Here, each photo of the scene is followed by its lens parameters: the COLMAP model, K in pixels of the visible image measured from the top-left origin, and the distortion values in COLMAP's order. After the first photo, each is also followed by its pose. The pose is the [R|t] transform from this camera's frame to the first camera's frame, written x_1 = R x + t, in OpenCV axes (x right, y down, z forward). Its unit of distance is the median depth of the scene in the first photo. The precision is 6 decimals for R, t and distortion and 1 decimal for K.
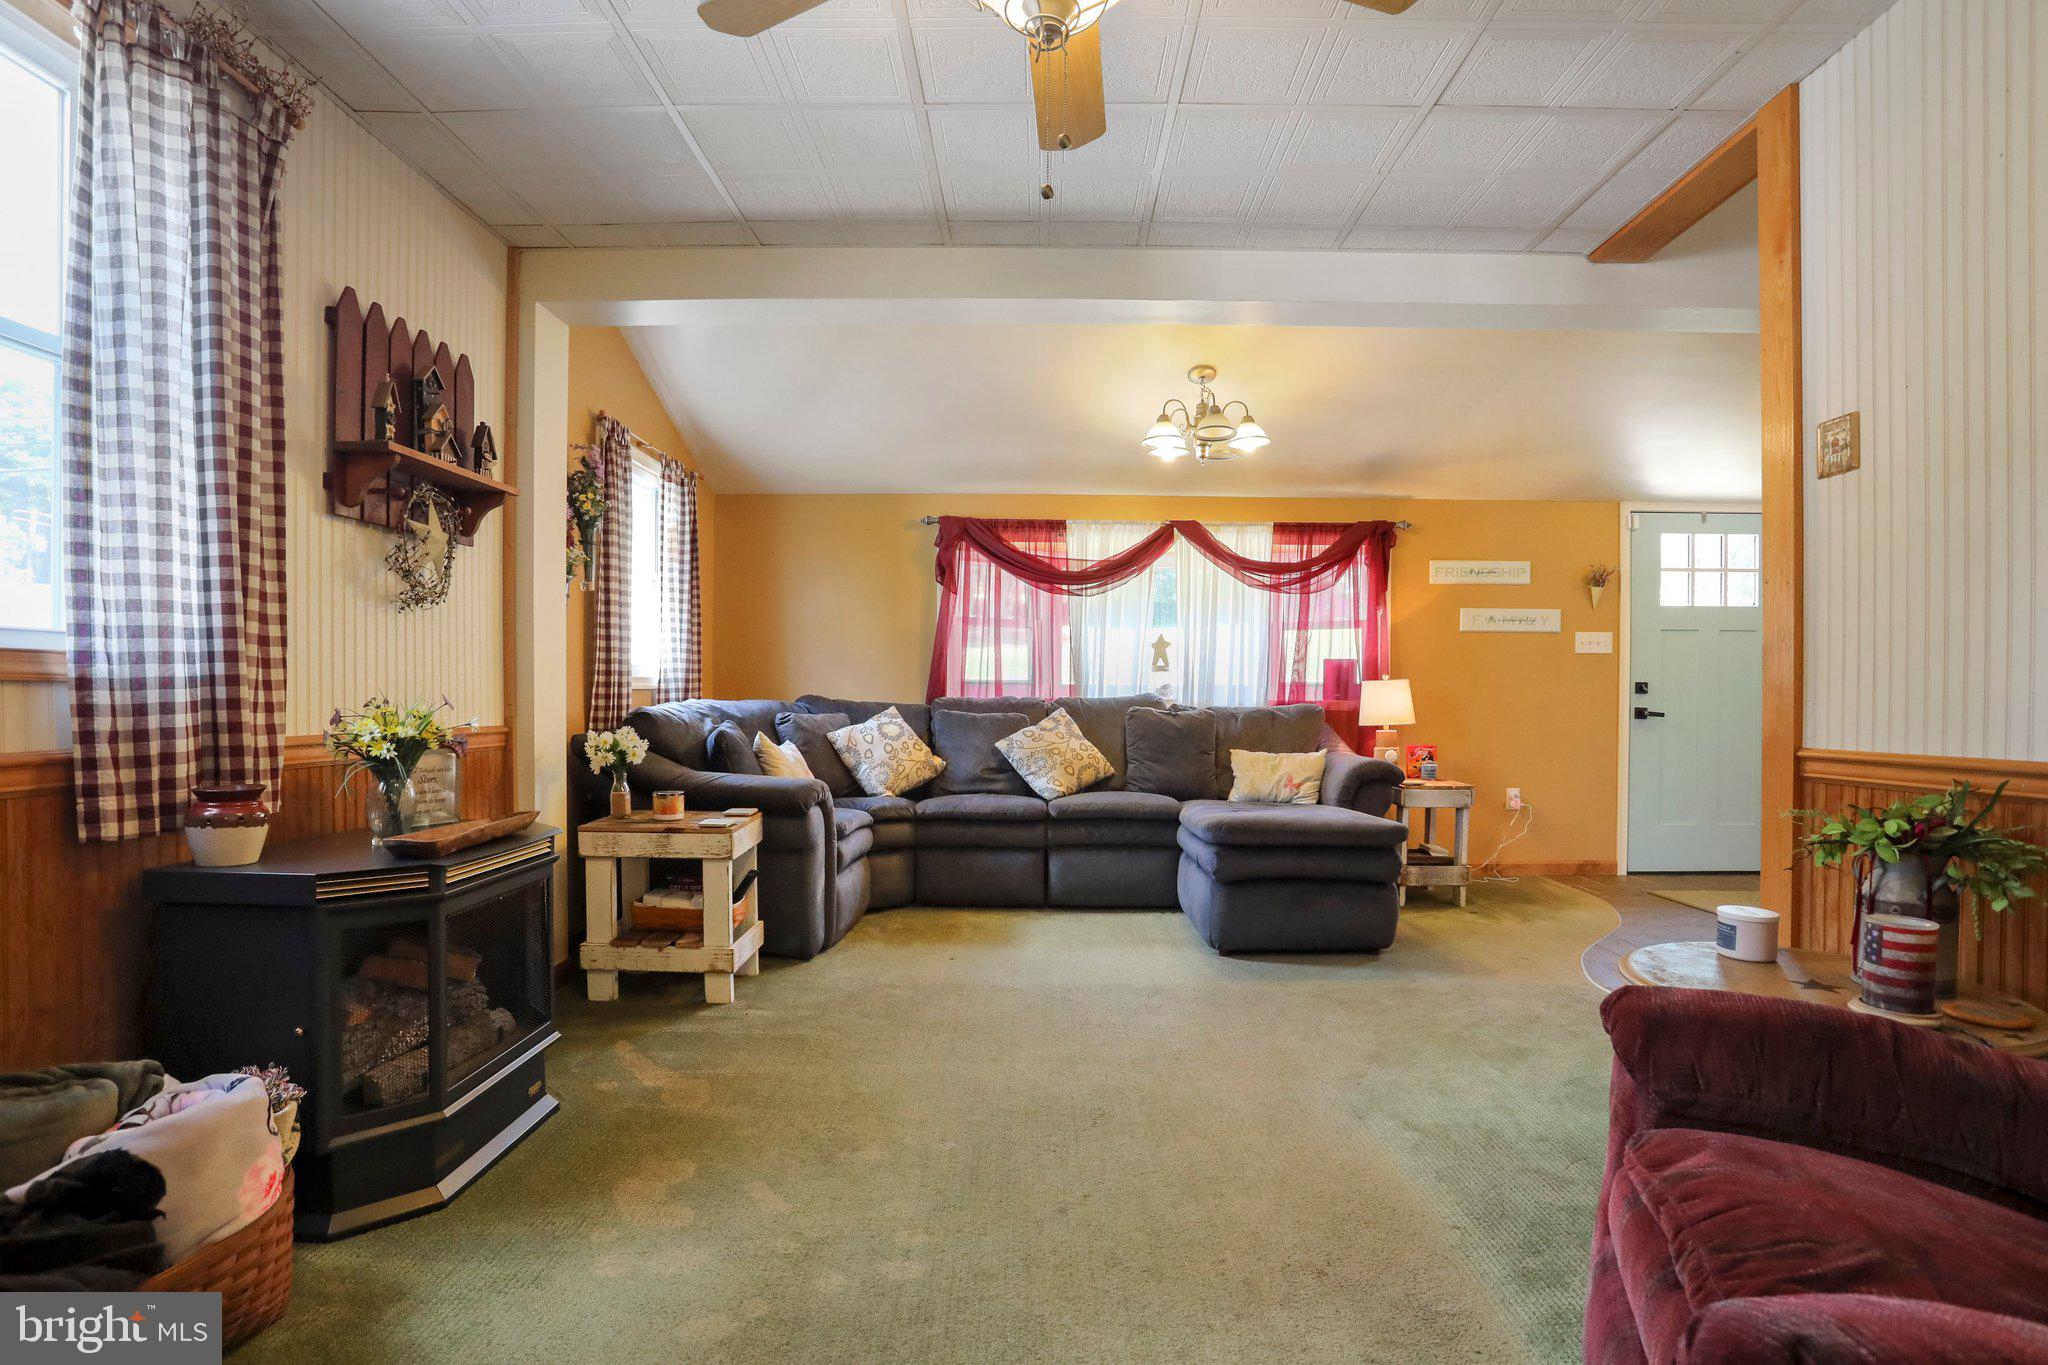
lens RADIAL K [[1011.2, 0, 1032.4], [0, 1011.2, 696.4], [0, 0, 1]] dist [-0.071994, 0.031156]
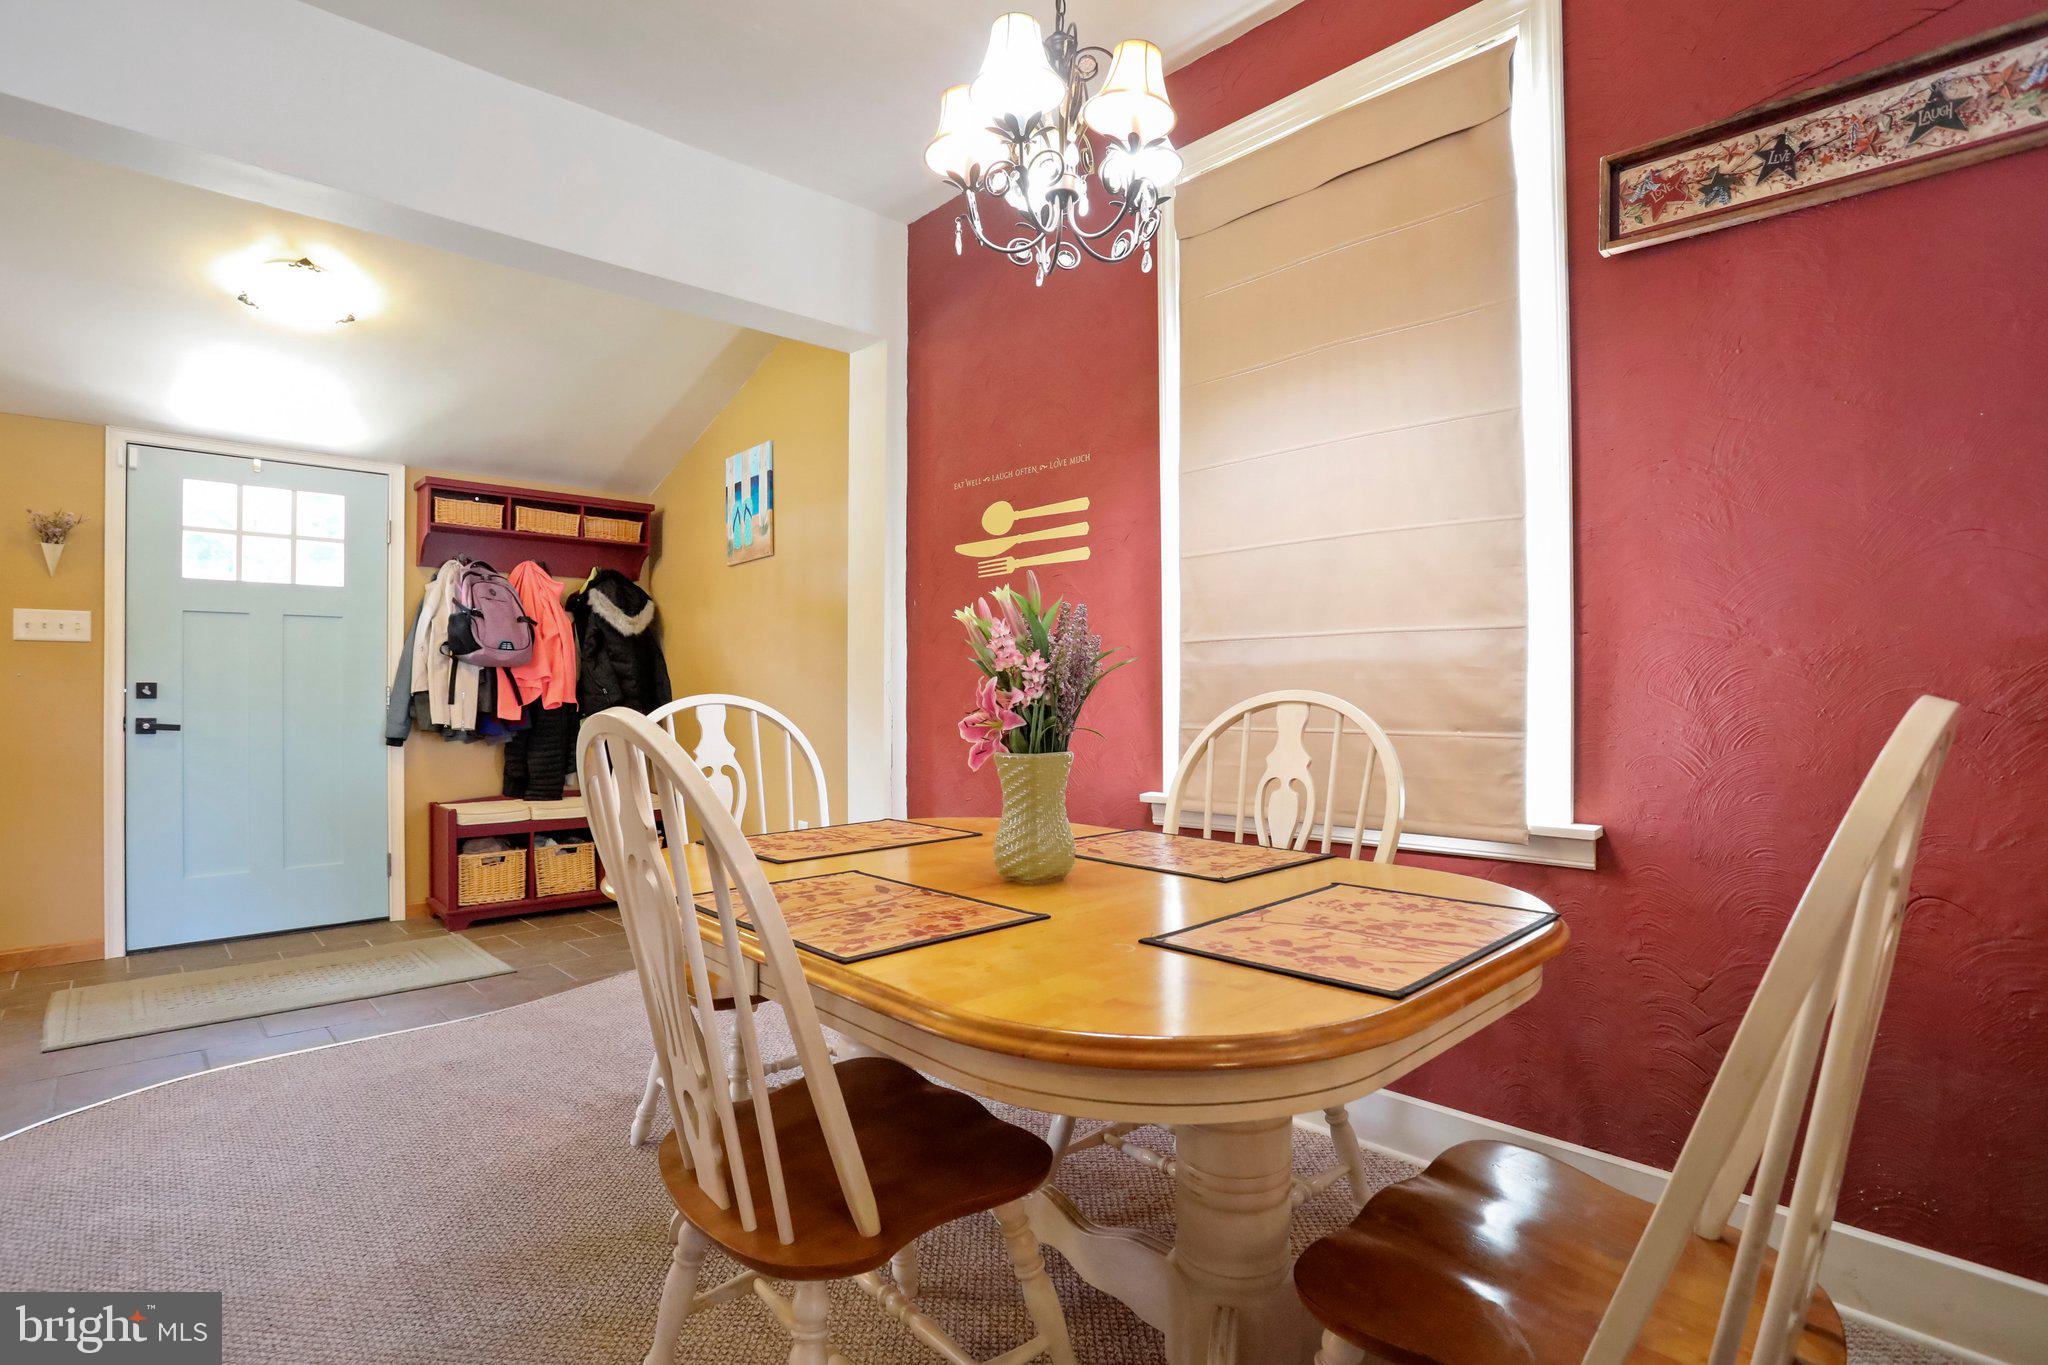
lens RADIAL K [[1011.2, 0, 1032.4], [0, 1011.2, 696.4], [0, 0, 1]] dist [-0.071994, 0.031156]
pose [[0.712502, -0.007392, 0.701631, 0.625165], [0.010060, 0.999949, 0.000319, 0.001847], [-0.701598, 0.006831, 0.712540, 0.052187]]
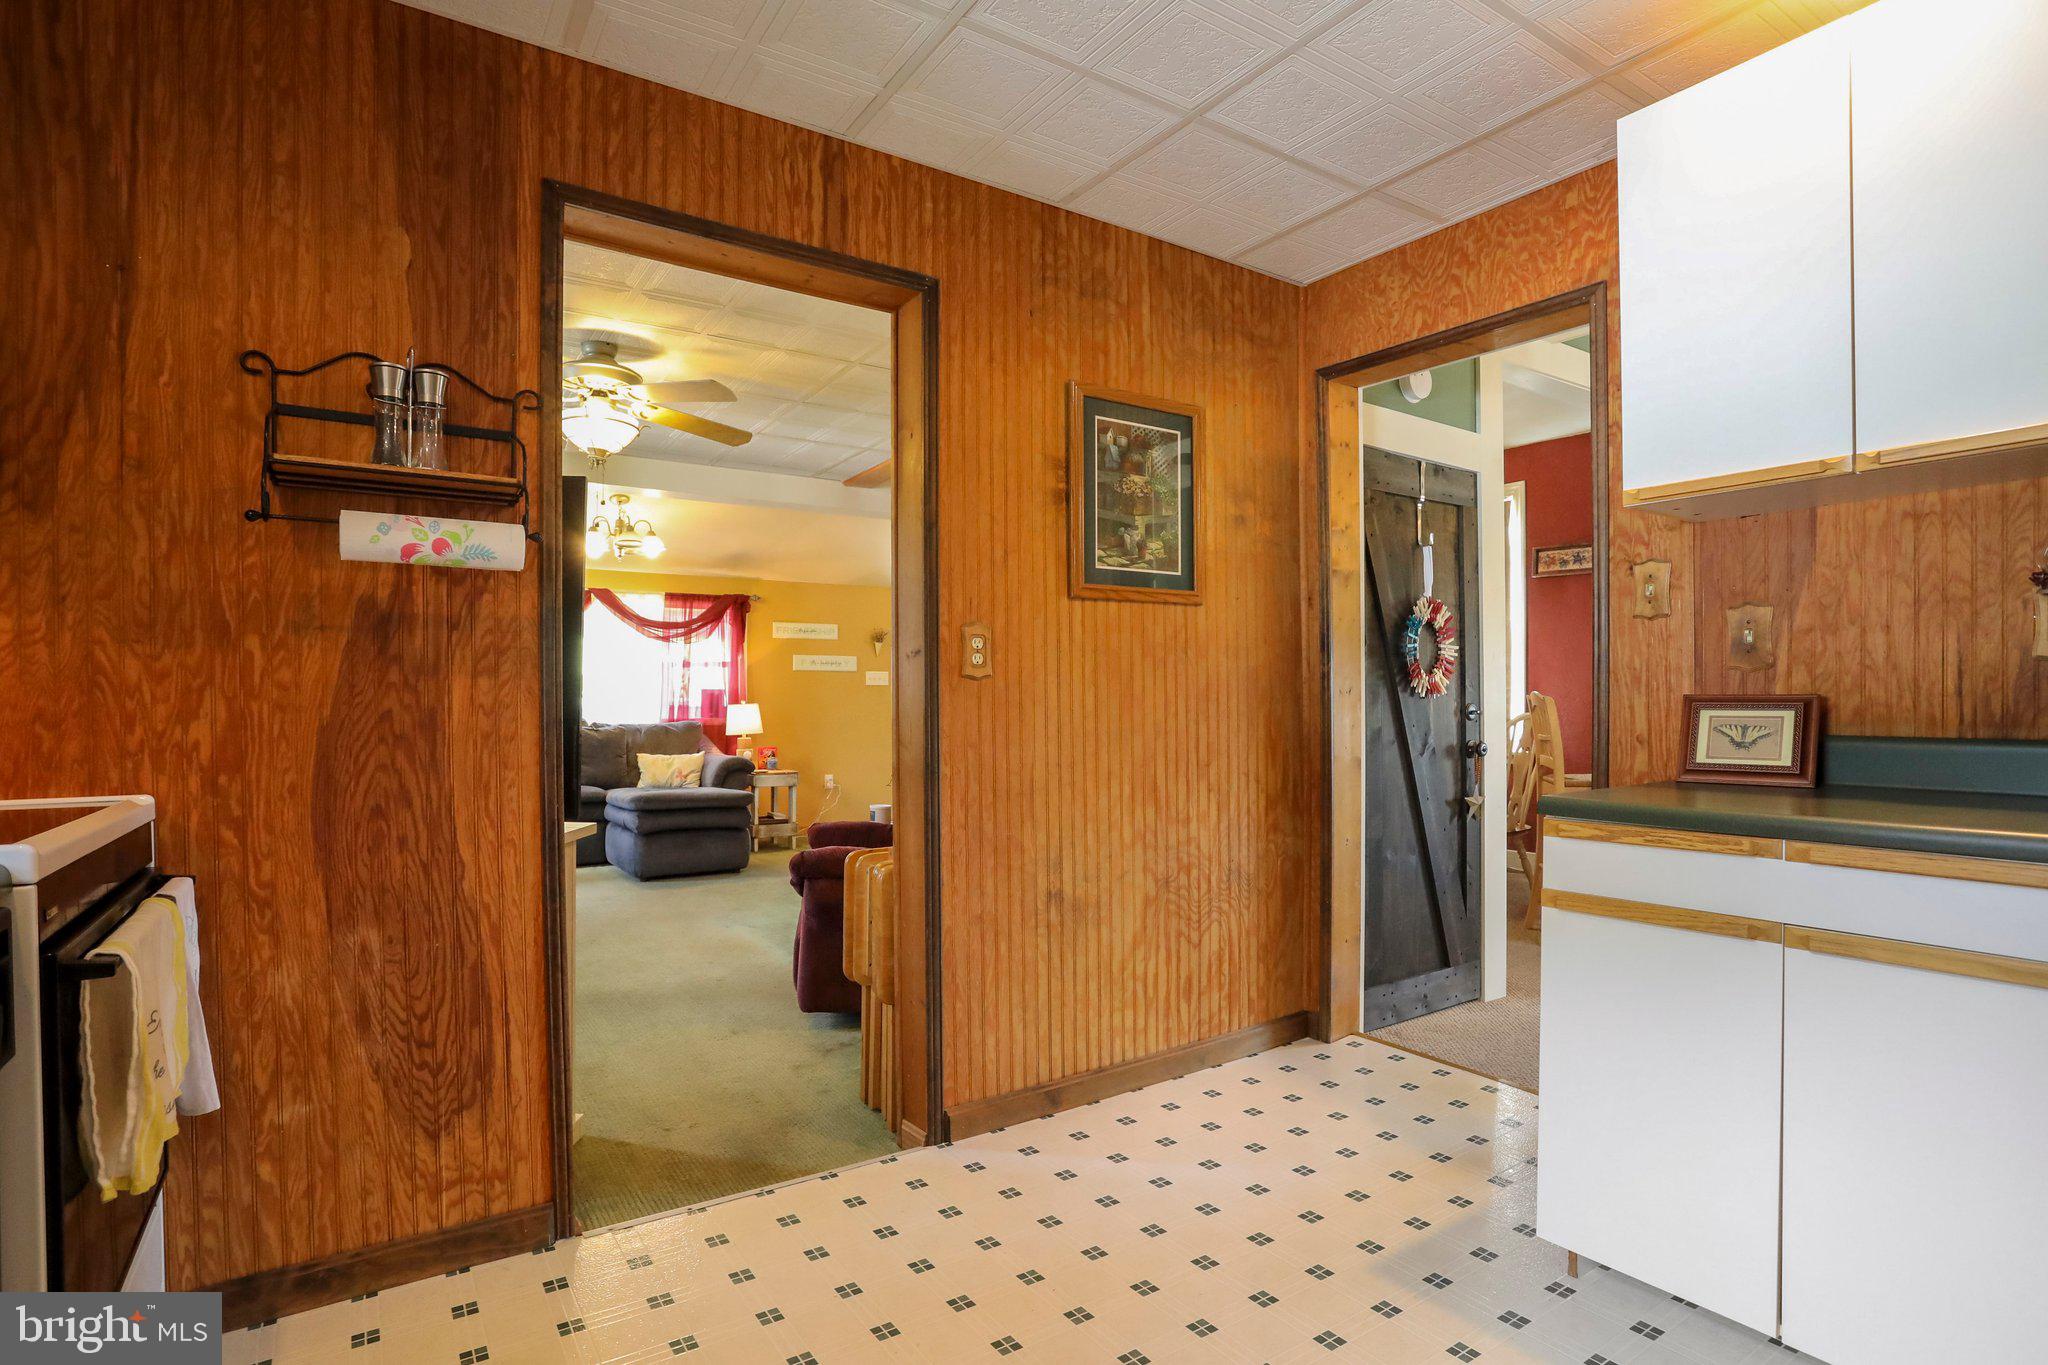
lens RADIAL K [[1040.5, 0, 1024.4], [0, 1040.5, 713.5], [0, 0, 1]] dist [-0.063953, 0.028941]
pose [[0.830929, -0.012542, 0.556237, -0.158884], [0.009961, 0.999921, 0.007667, -0.009965], [-0.556290, -0.000830, 0.830988, -0.517076]]
